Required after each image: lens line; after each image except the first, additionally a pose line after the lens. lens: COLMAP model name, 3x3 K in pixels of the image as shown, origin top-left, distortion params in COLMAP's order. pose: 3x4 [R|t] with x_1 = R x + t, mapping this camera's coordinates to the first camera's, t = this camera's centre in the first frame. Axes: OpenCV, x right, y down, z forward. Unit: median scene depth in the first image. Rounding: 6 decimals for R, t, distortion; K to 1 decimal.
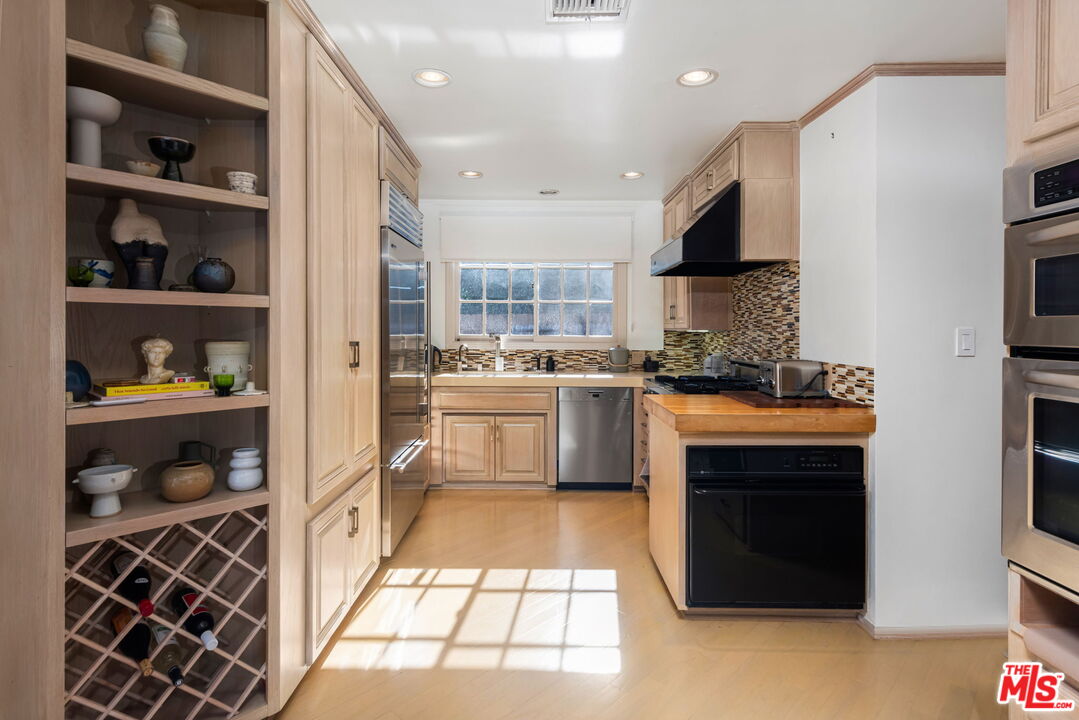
lens RADIAL K [[546.7, 0, 534.6], [0, 546.7, 332.3], [0, 0, 1]] dist [0.020832, -0.002131]
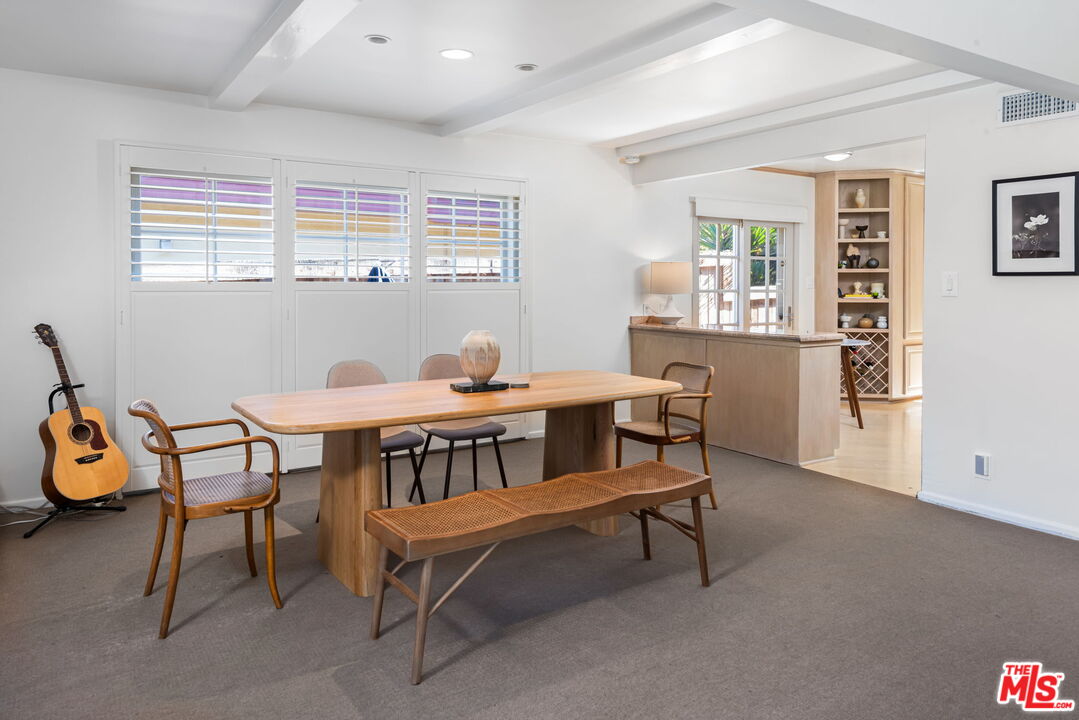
lens RADIAL K [[719.7, 0, 519.2], [0, 719.7, 287.6], [0, 0, 1]] dist [0.004547, 0.000136]
pose [[0.509610, 0.001717, -0.860404, 1.521044], [-0.004012, 0.999992, -0.000381, 0.041666], [0.860396, 0.003646, 0.509613, -2.242370]]
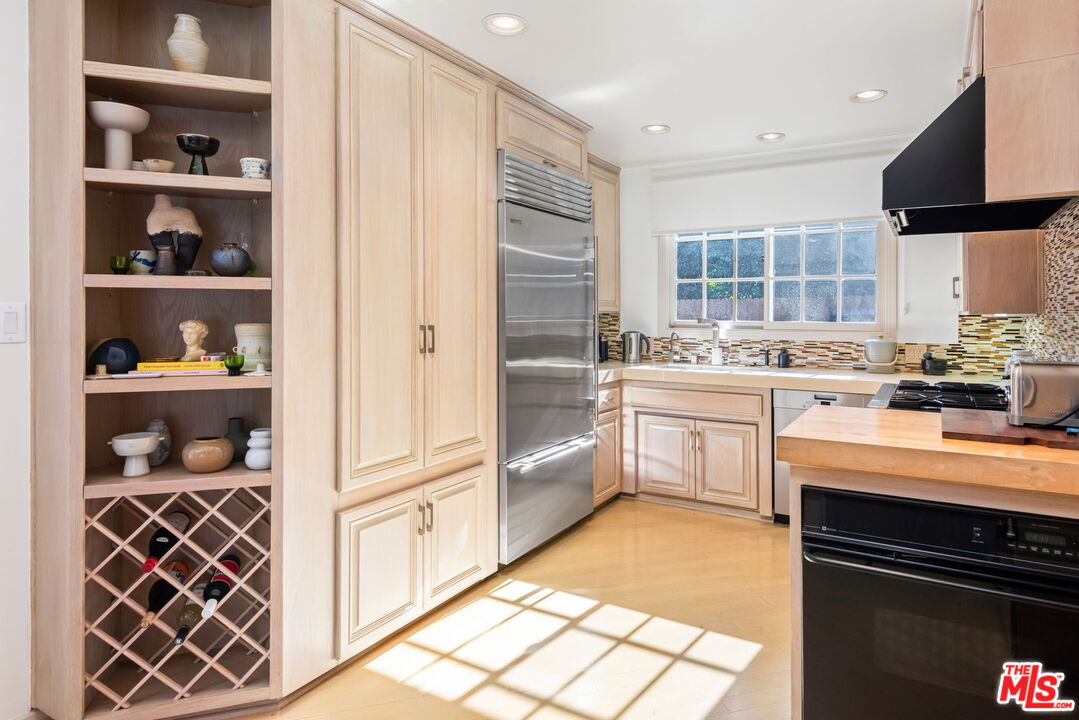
lens RADIAL K [[609.5, 0, 582.3], [0, 609.5, 315.3], [0, 0, 1]] dist [0.032165, -0.008485]
pose [[0.874906, -0.002262, -0.484287, 0.410577], [-0.001479, 0.999972, -0.007343, 0.006917], [0.484290, 0.007140, 0.874878, 0.216618]]
